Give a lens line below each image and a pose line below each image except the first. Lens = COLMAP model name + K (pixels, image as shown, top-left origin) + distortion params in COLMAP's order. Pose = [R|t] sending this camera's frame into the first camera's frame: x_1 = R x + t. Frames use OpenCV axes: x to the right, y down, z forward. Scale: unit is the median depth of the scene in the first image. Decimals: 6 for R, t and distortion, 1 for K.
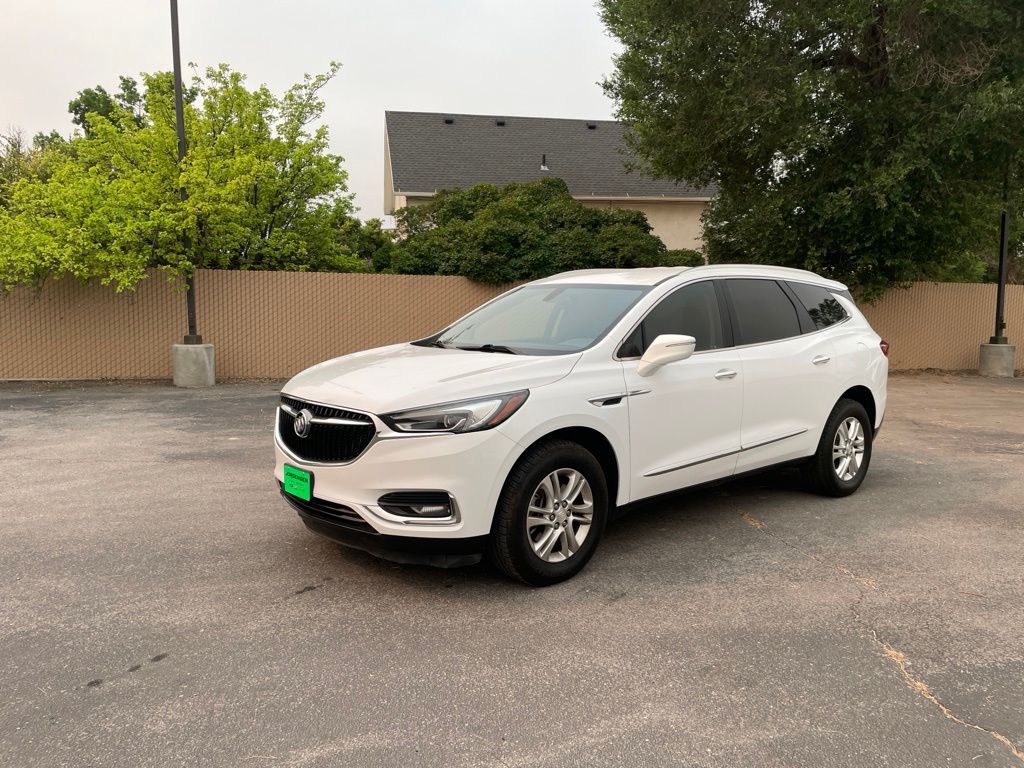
lens RADIAL K [[782.2, 0, 513.8], [0, 782.2, 391.0], [0, 0, 1]] dist [0.076582, -0.116087]
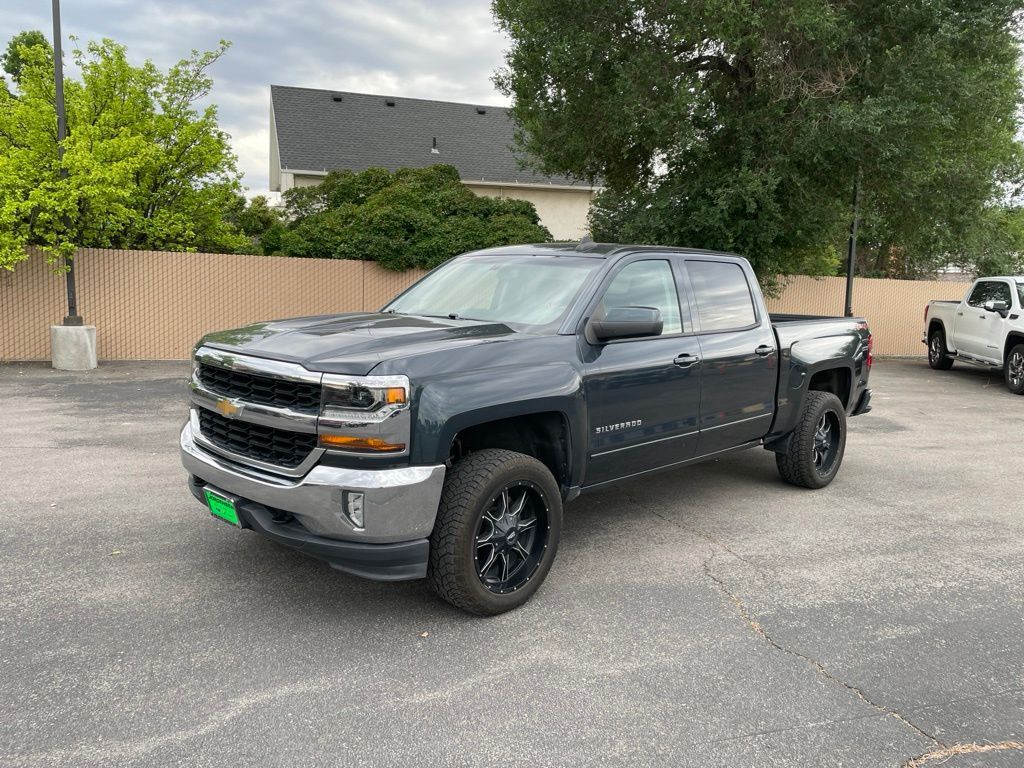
lens RADIAL K [[782.5, 0, 512.0], [0, 782.5, 384.0], [0, 0, 1]] dist [0.075167, -0.114115]
pose [[0.990333, -0.000001, 0.138713, -0.006723], [-0.002313, 0.999861, 0.016525, -0.004686], [-0.138694, -0.016686, 0.990195, -0.037004]]
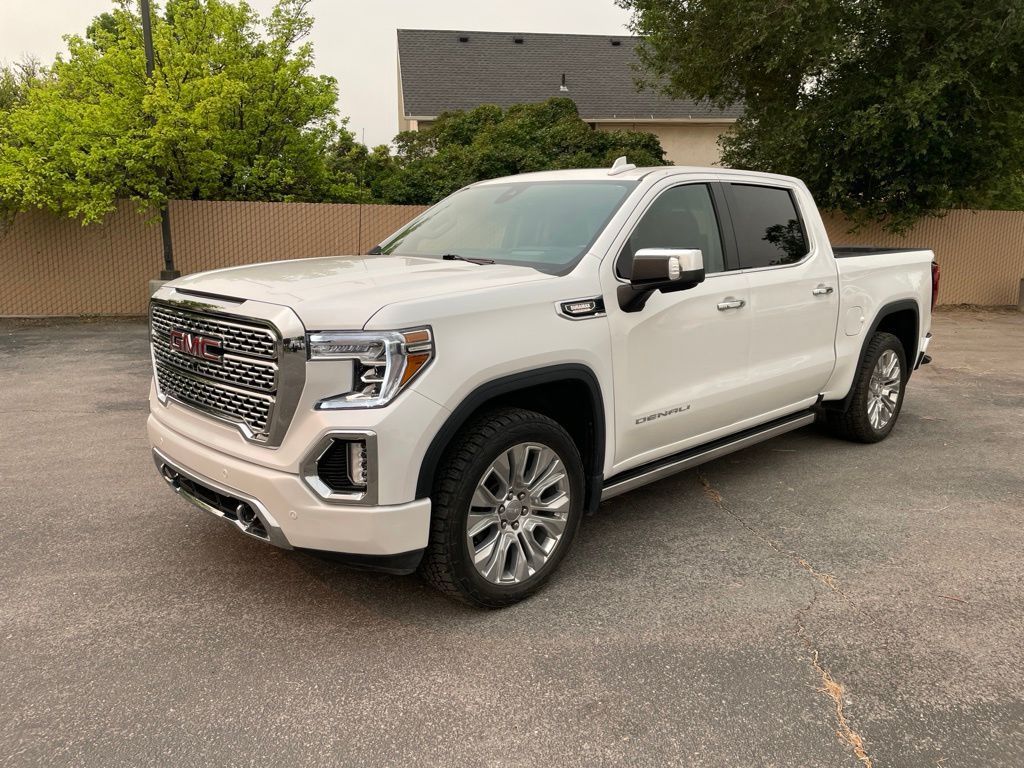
lens RADIAL K [[782.5, 0, 512.0], [0, 782.5, 384.0], [0, 0, 1]] dist [0.075167, -0.114115]
pose [[0.998926, 0.005361, -0.046020, 0.047556], [-0.001705, 0.996864, 0.079122, -0.009430], [0.046300, -0.078958, 0.995802, 0.052364]]
